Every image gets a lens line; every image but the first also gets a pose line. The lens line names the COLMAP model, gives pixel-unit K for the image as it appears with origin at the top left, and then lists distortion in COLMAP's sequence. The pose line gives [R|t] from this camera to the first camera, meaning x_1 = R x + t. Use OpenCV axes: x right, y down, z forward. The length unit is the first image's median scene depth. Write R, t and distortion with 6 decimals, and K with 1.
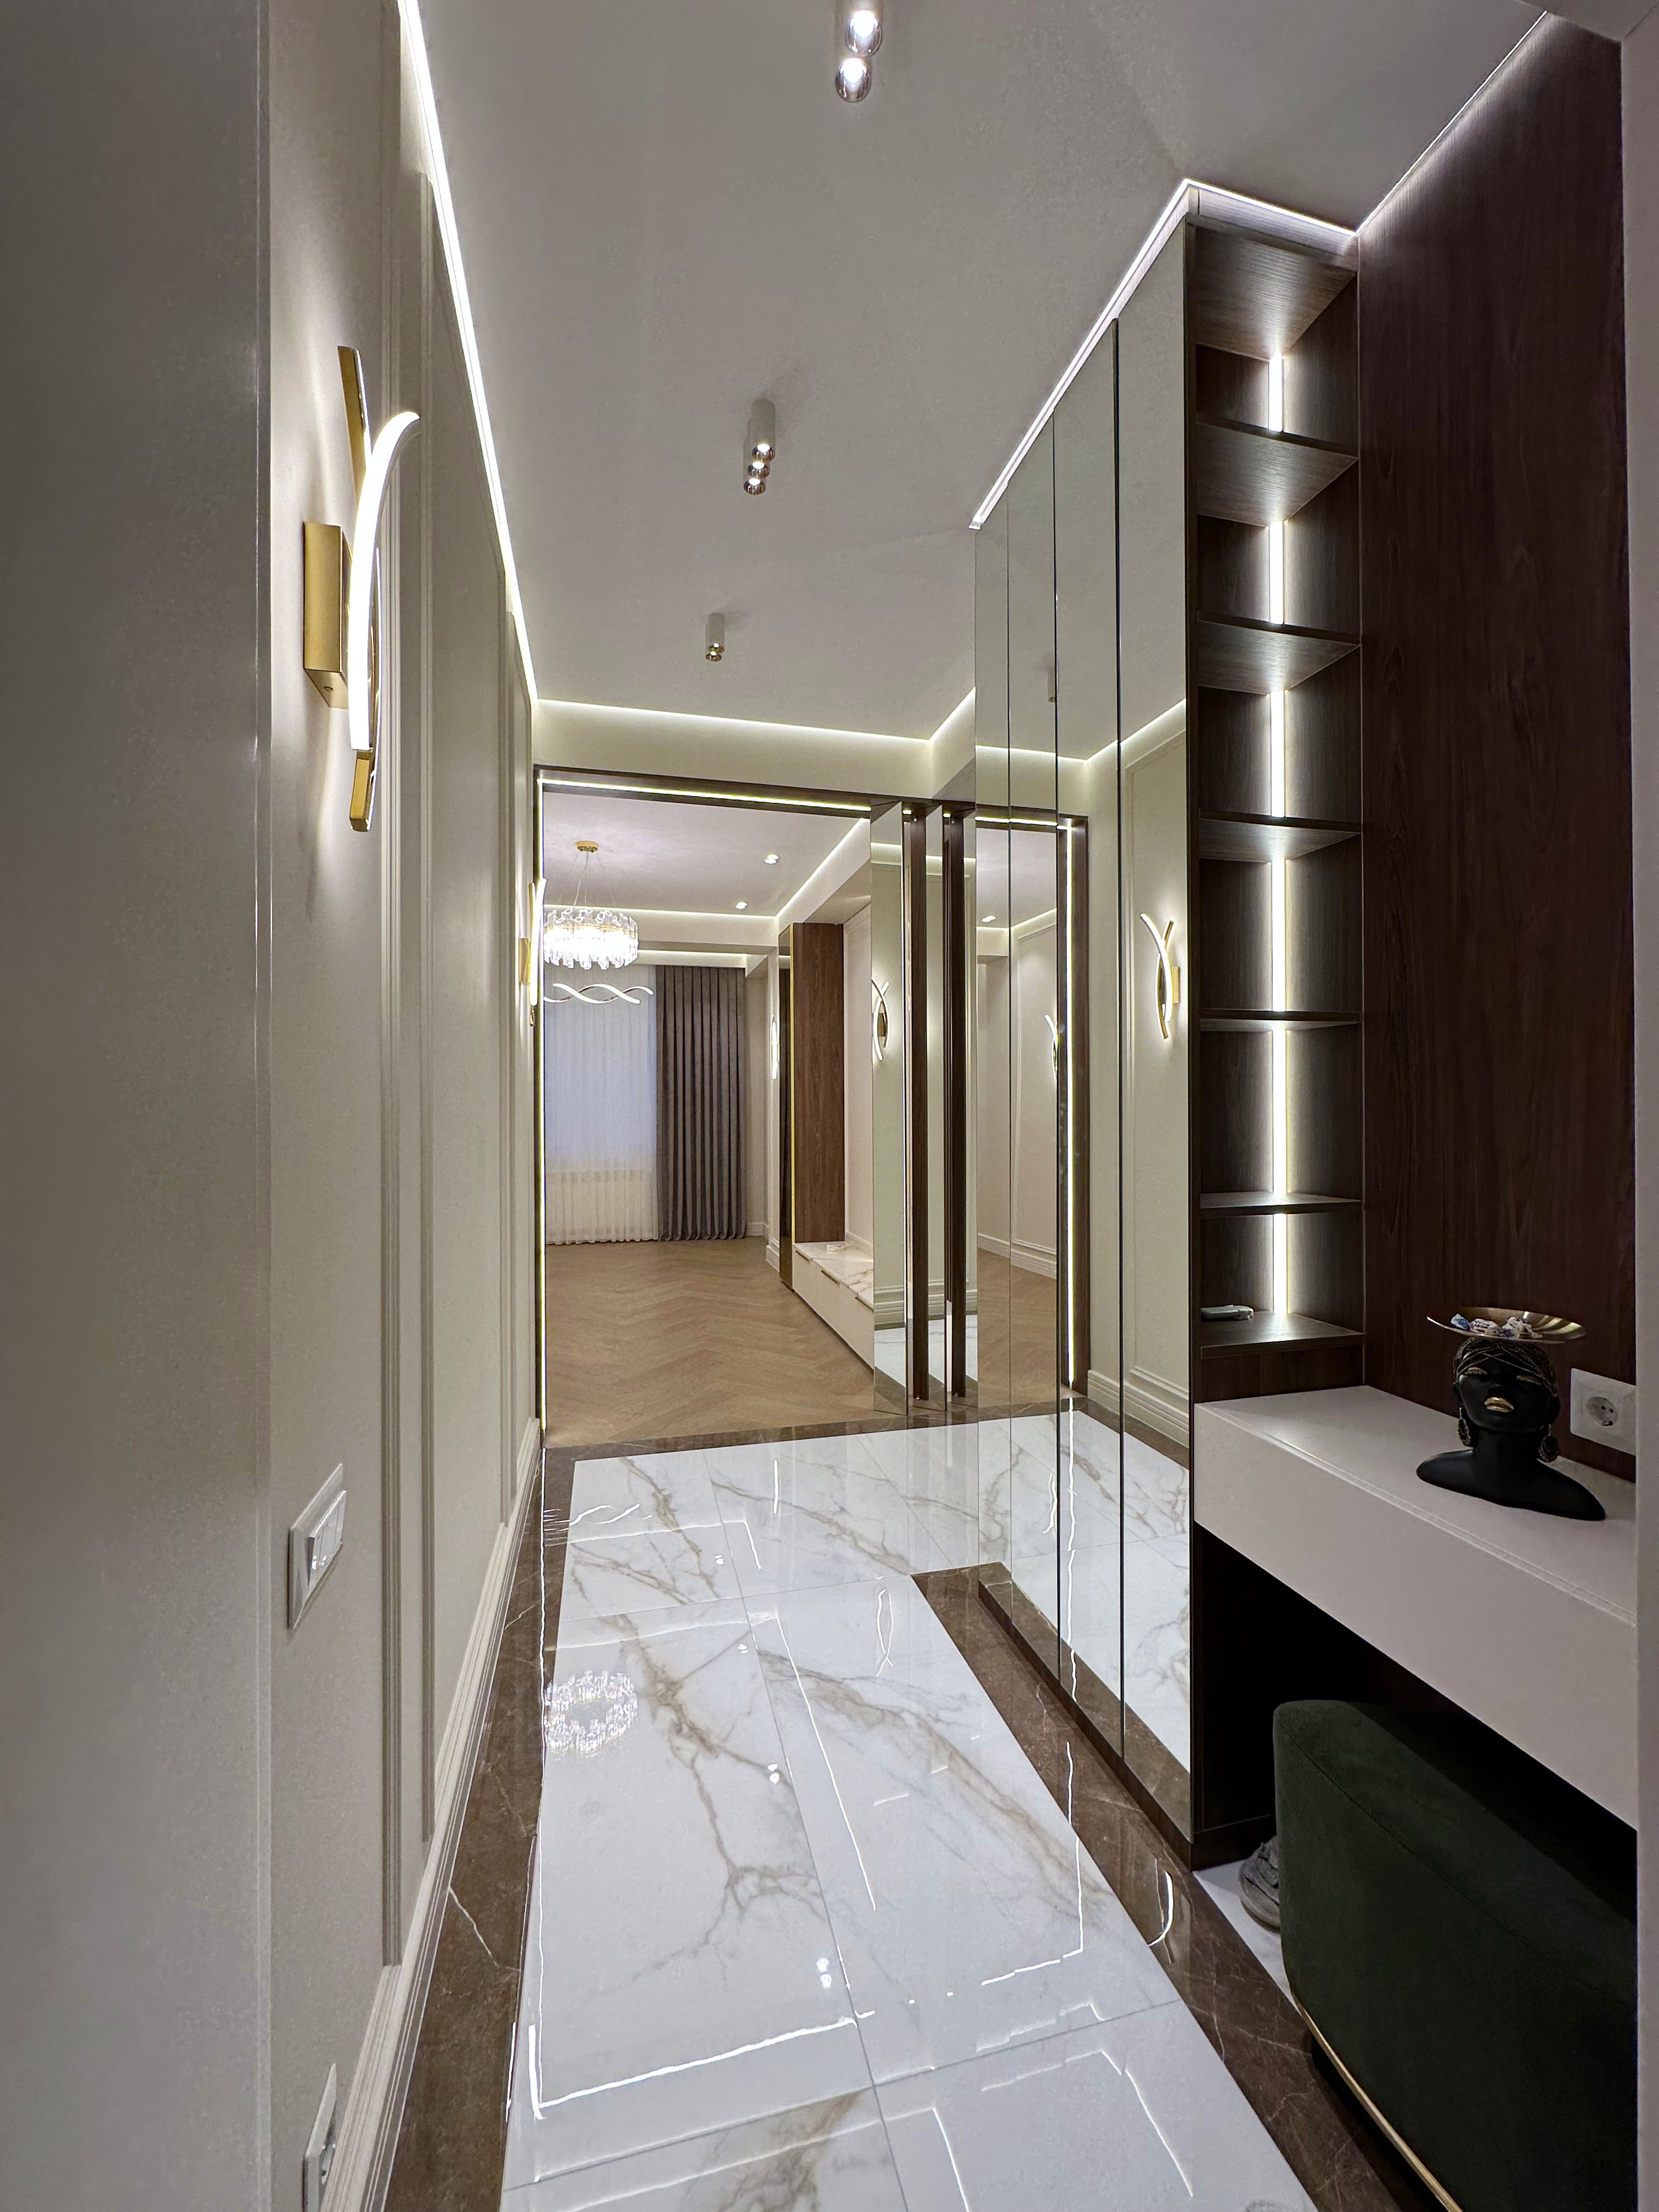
lens RADIAL K [[876.4, 0, 833.6], [0, 876.4, 1097.3], [0, 0, 1]] dist [-0.003087, 0.000618]
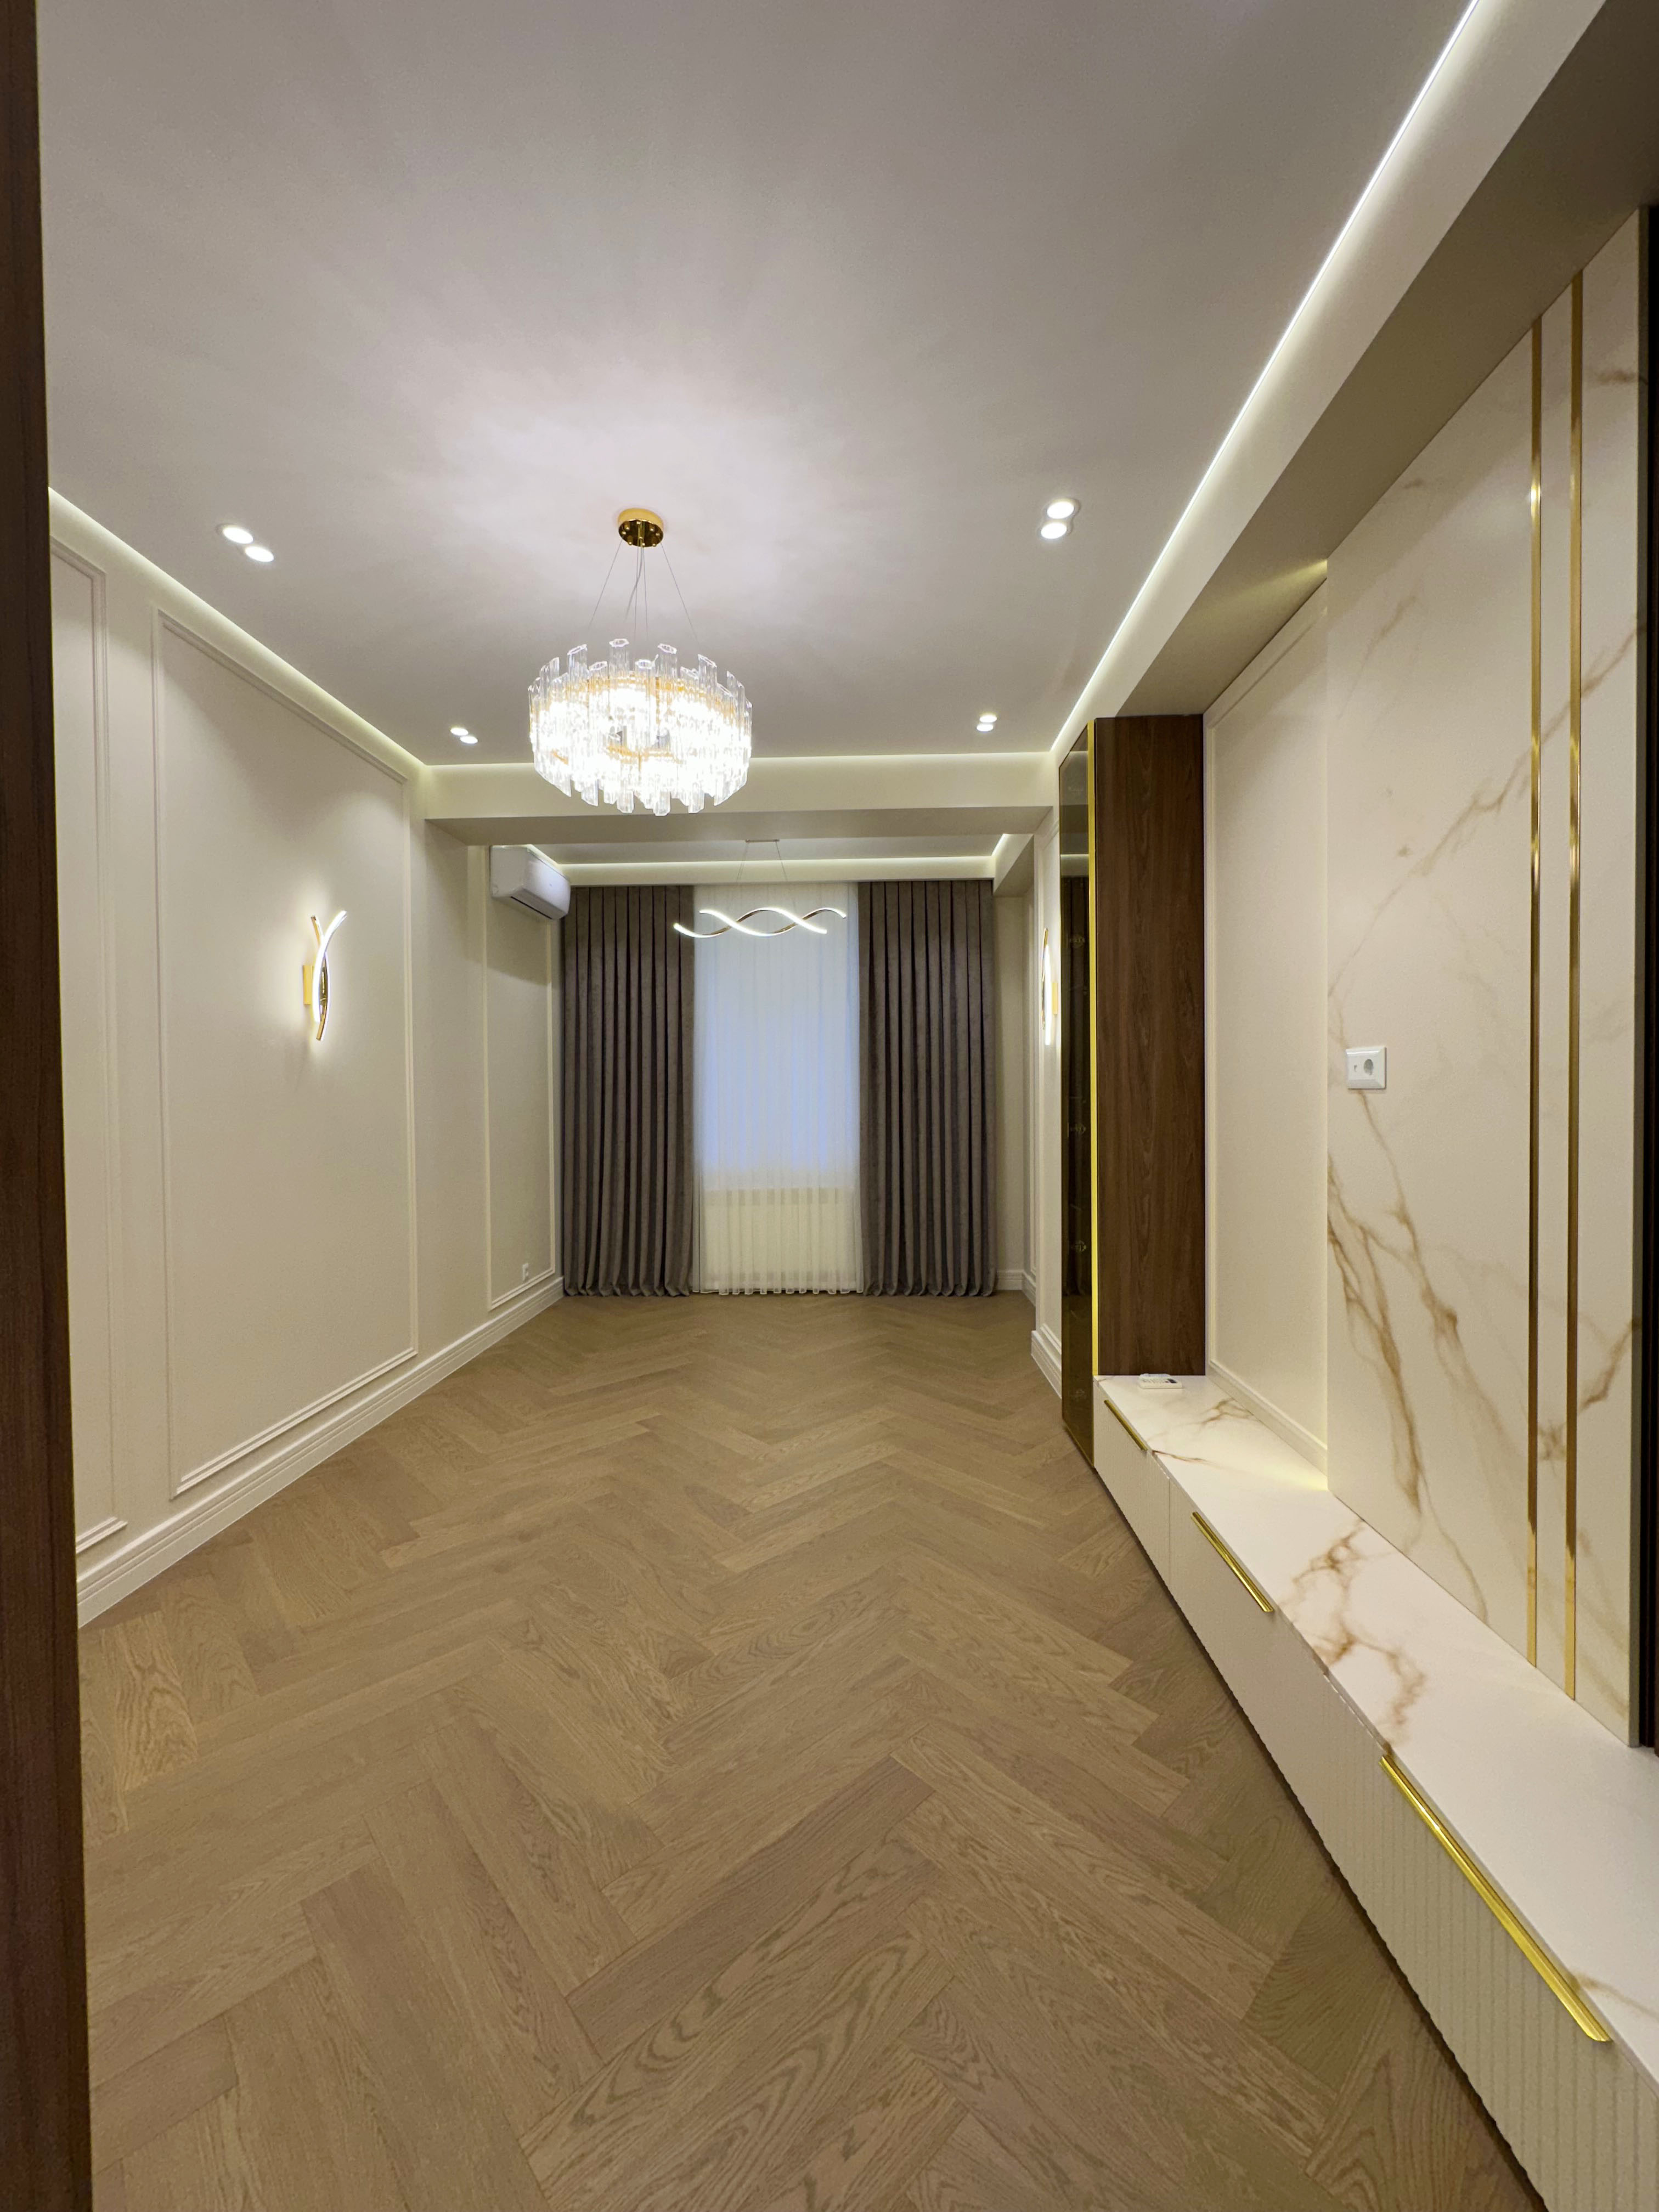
lens RADIAL K [[876.4, 0, 830.6], [0, 876.4, 1097.9], [0, 0, 1]] dist [-0.003087, 0.000618]
pose [[0.959964, -0.001277, -0.280121, -0.040860], [0.007538, 0.999745, 0.021276, -0.000872], [0.280023, -0.022535, 0.959729, 0.393191]]
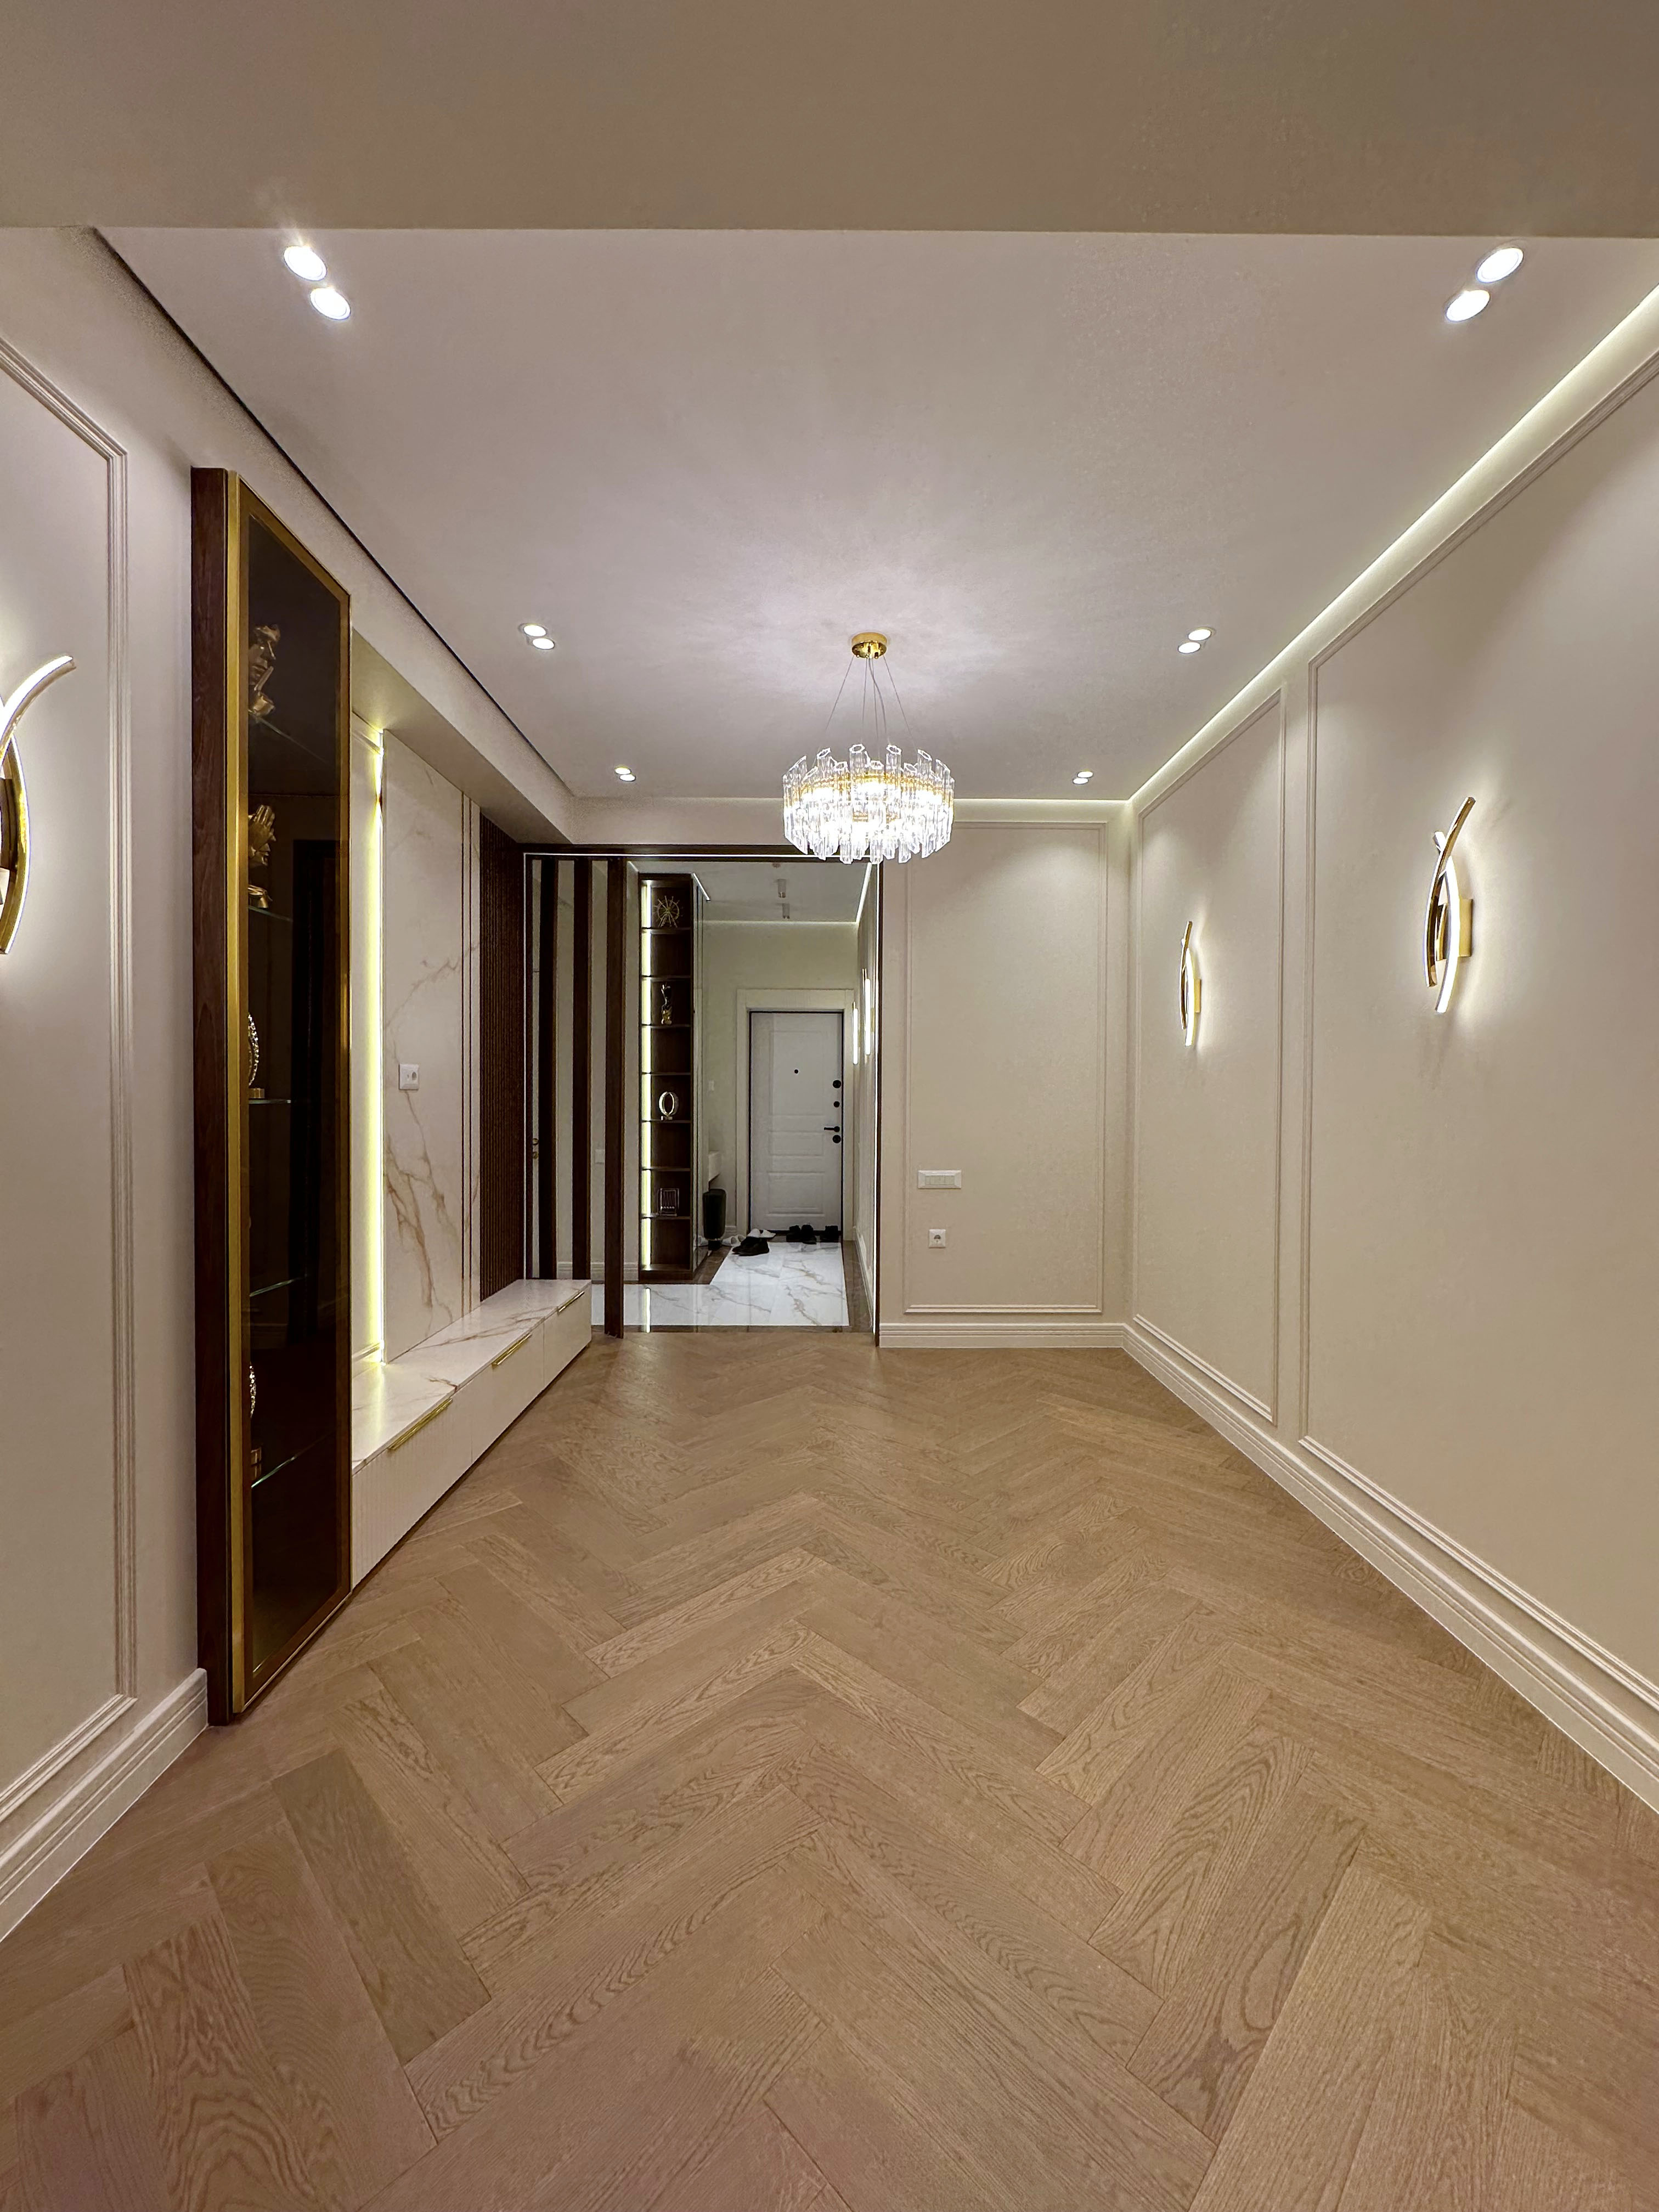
lens RADIAL K [[876.4, 0, 830.9], [0, 876.4, 1098.5], [0, 0, 1]] dist [-0.003087, 0.000618]
pose [[-0.970737, -0.000839, 0.240145, -0.264488], [-0.001662, 0.999993, -0.003226, 0.008392], [-0.240141, -0.003531, -0.970732, 1.046409]]
